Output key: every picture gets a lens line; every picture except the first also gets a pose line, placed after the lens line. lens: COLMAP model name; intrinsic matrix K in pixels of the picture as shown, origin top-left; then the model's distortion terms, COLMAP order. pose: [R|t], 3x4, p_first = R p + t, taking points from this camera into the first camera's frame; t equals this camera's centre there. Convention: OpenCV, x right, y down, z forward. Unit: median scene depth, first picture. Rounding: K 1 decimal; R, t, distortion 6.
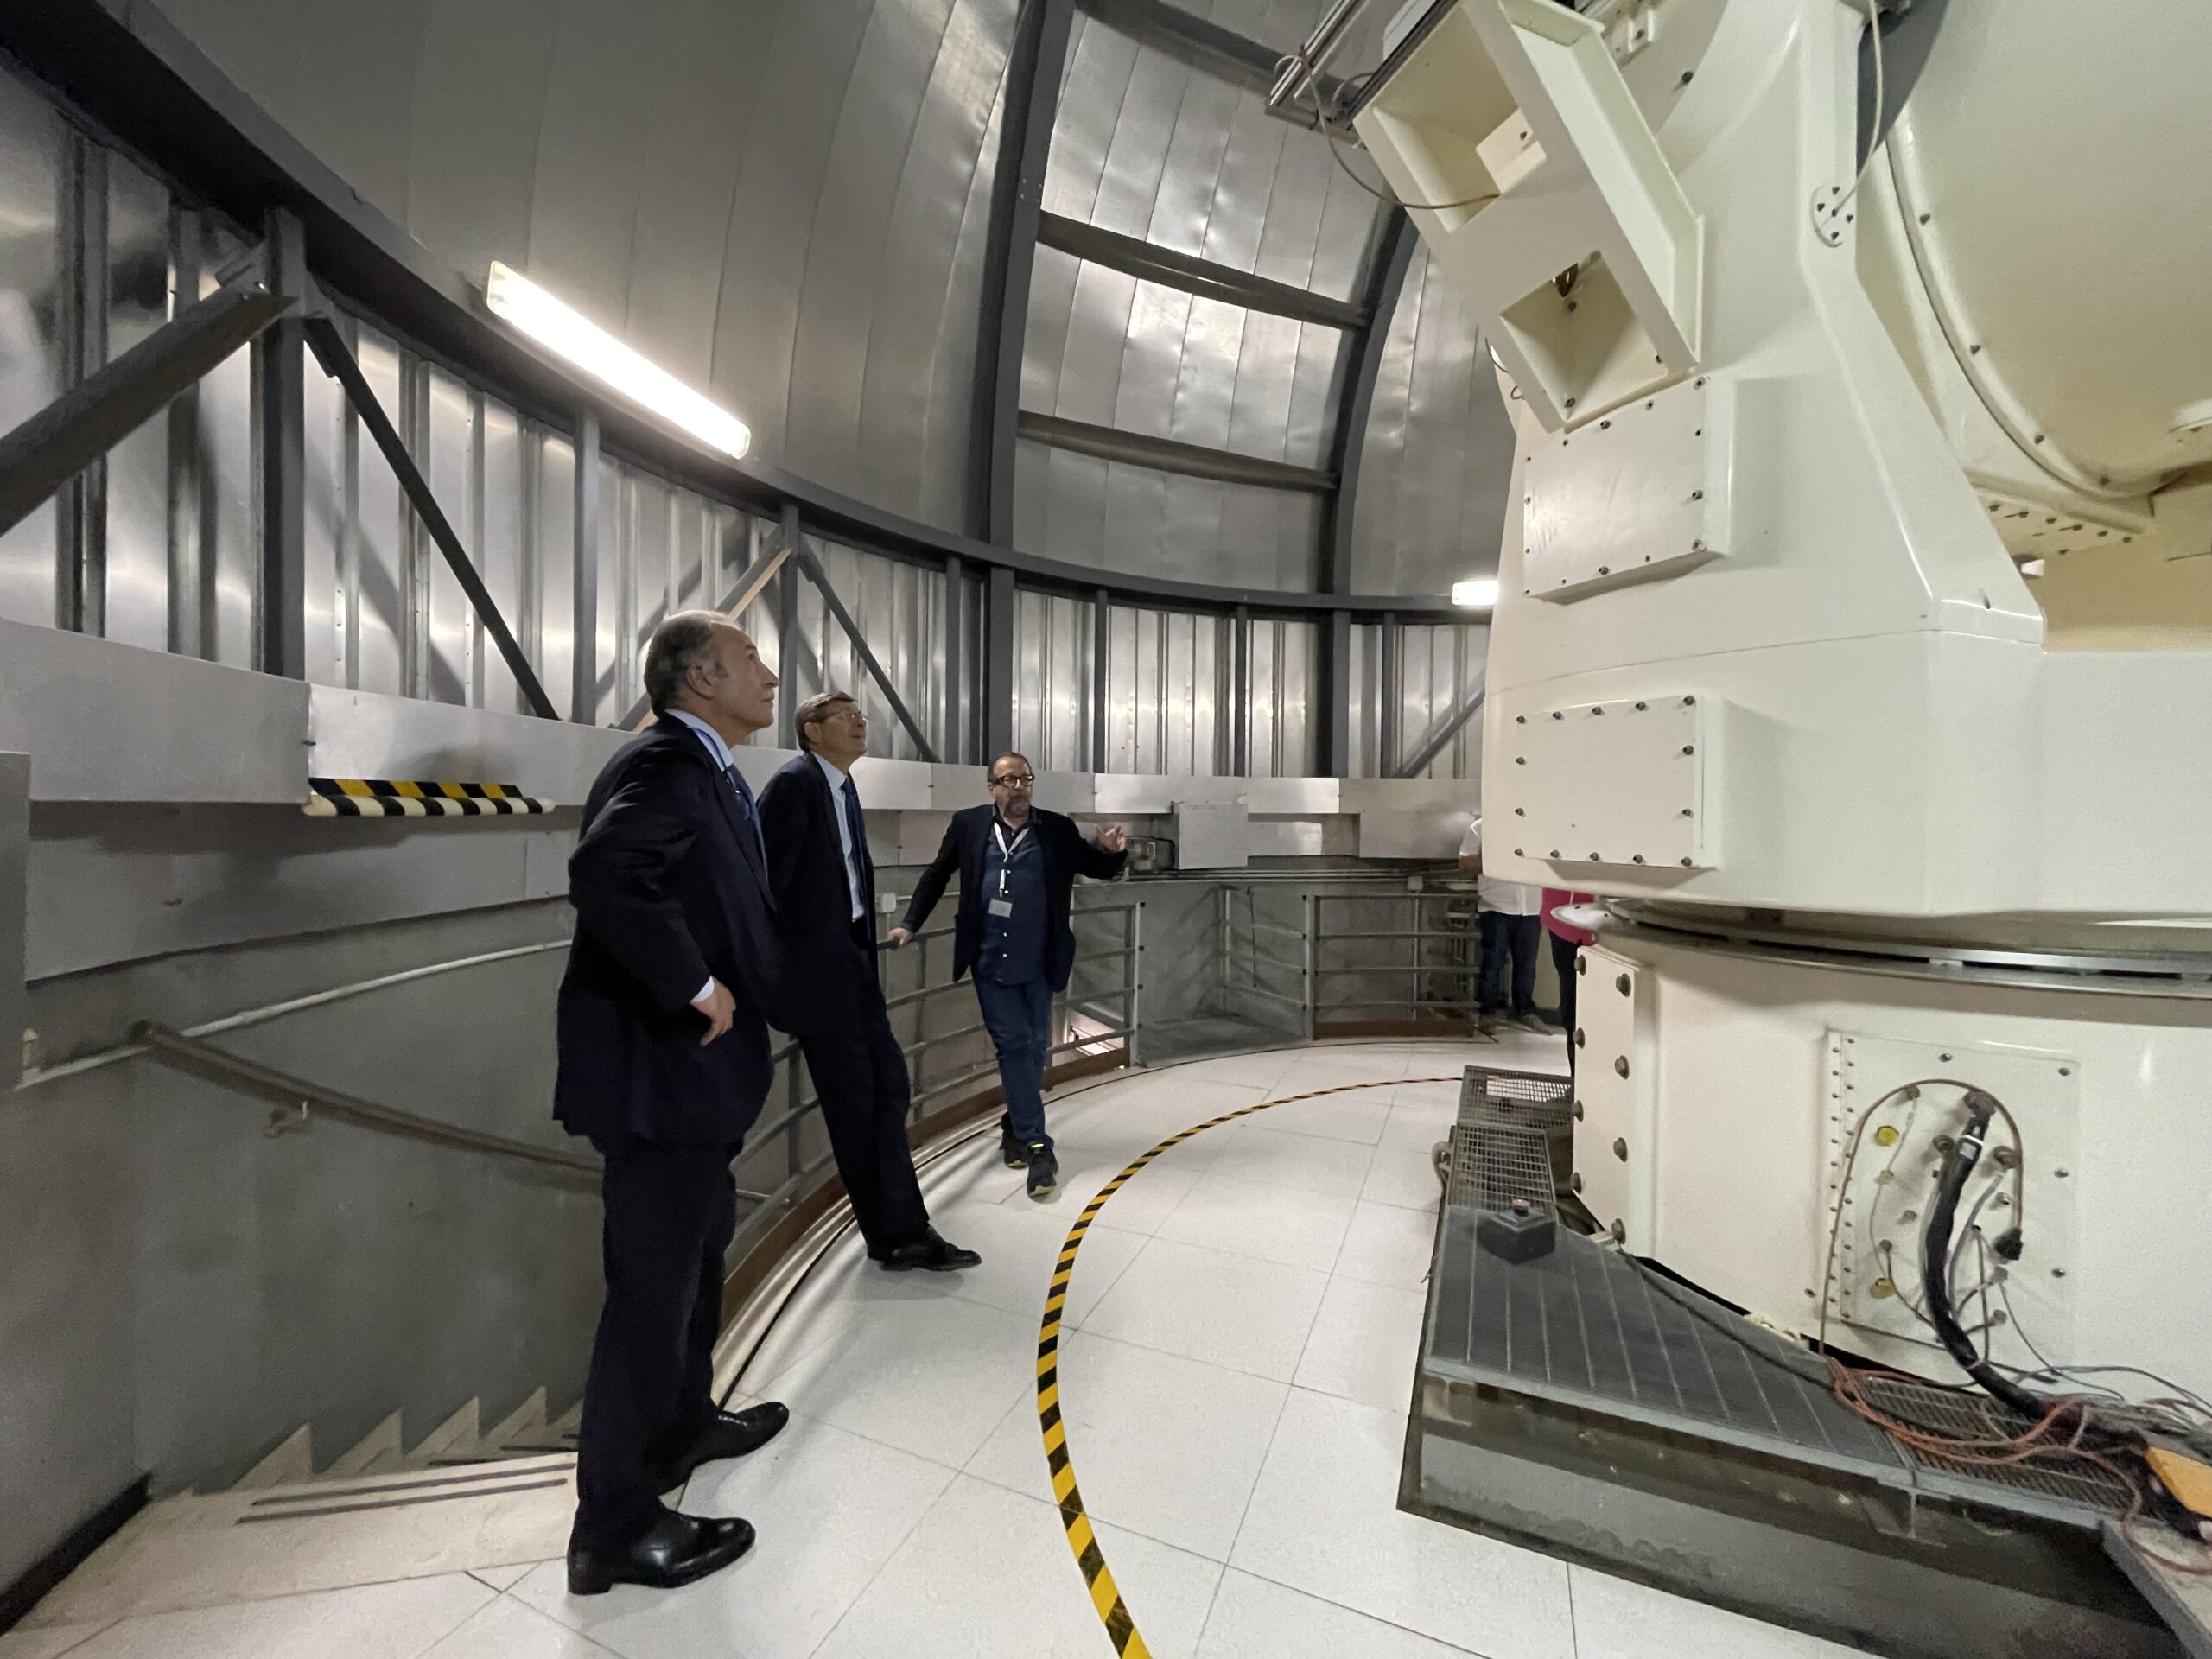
lens RADIAL K [[897.5, 0, 1113.1], [0, 897.5, 823.8], [0, 0, 1]] dist [-0.001487, -0.000040]
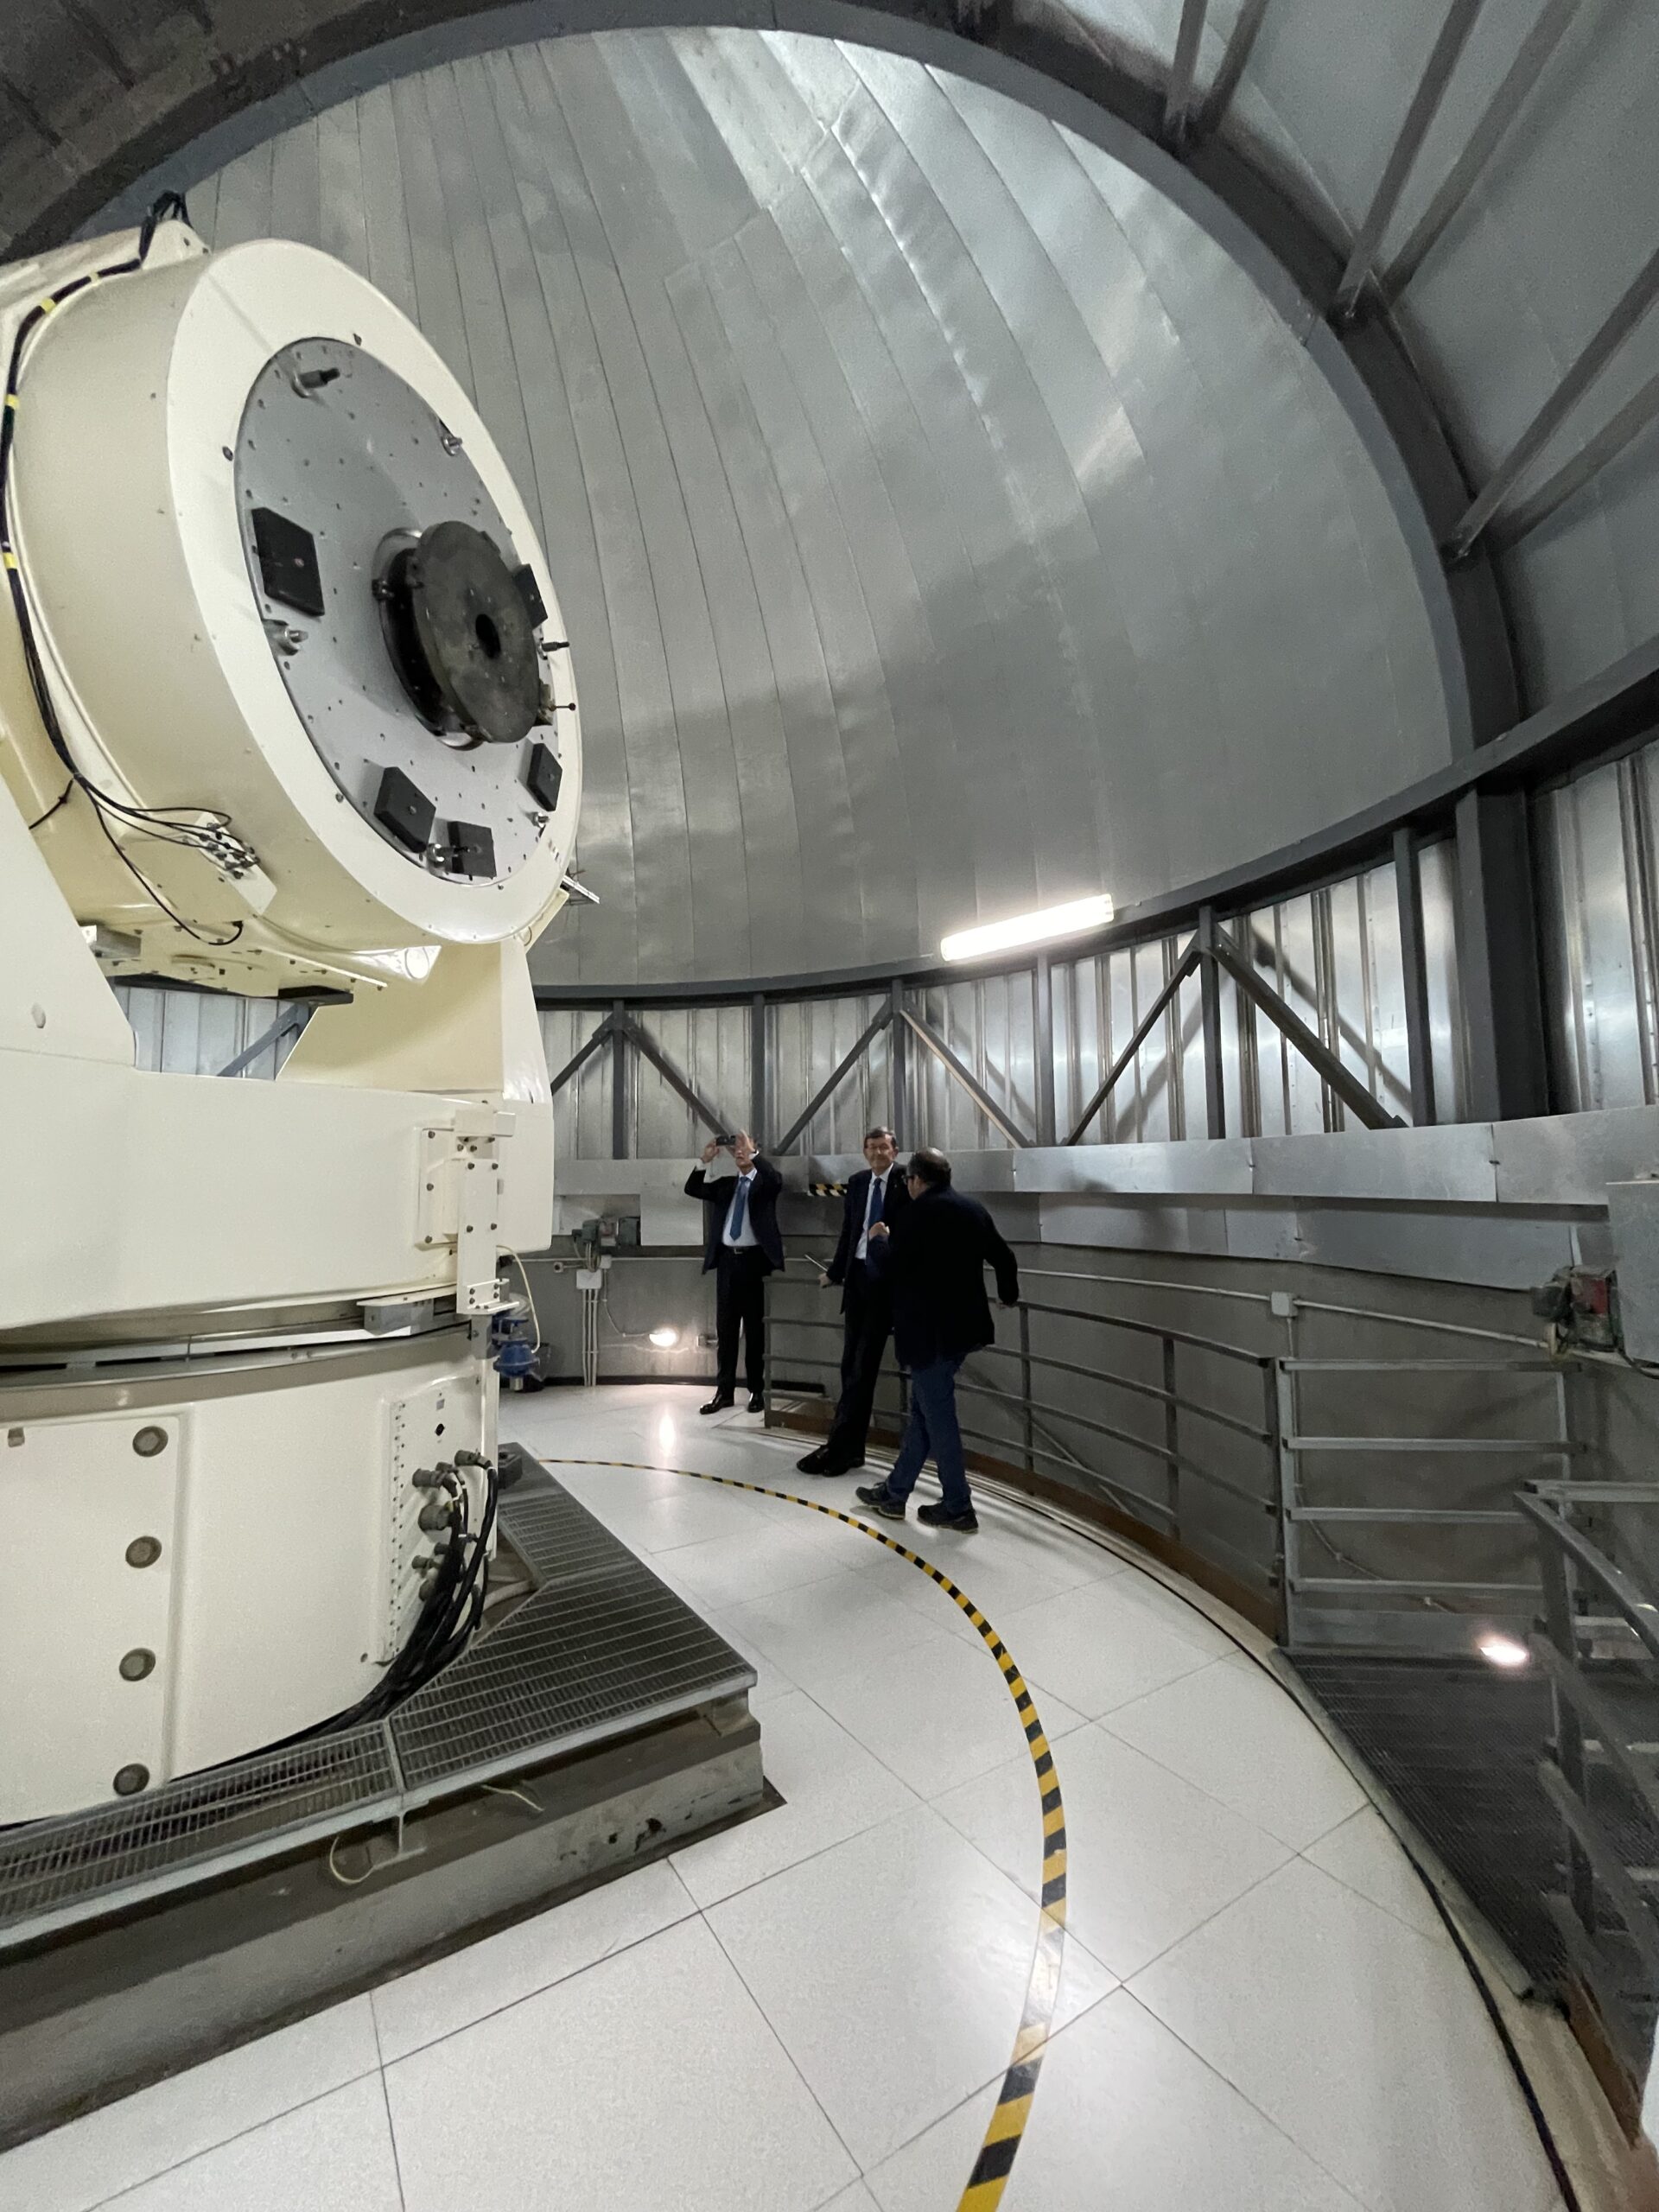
lens RADIAL K [[897.5, 0, 833.7], [0, 897.5, 1103.6], [0, 0, 1]] dist [-0.001487, -0.000040]
pose [[-0.551166, -0.059042, -0.832304, 0.883331], [0.004168, 0.997286, -0.073505, -0.049309], [0.834386, -0.043982, -0.549424, 1.410314]]
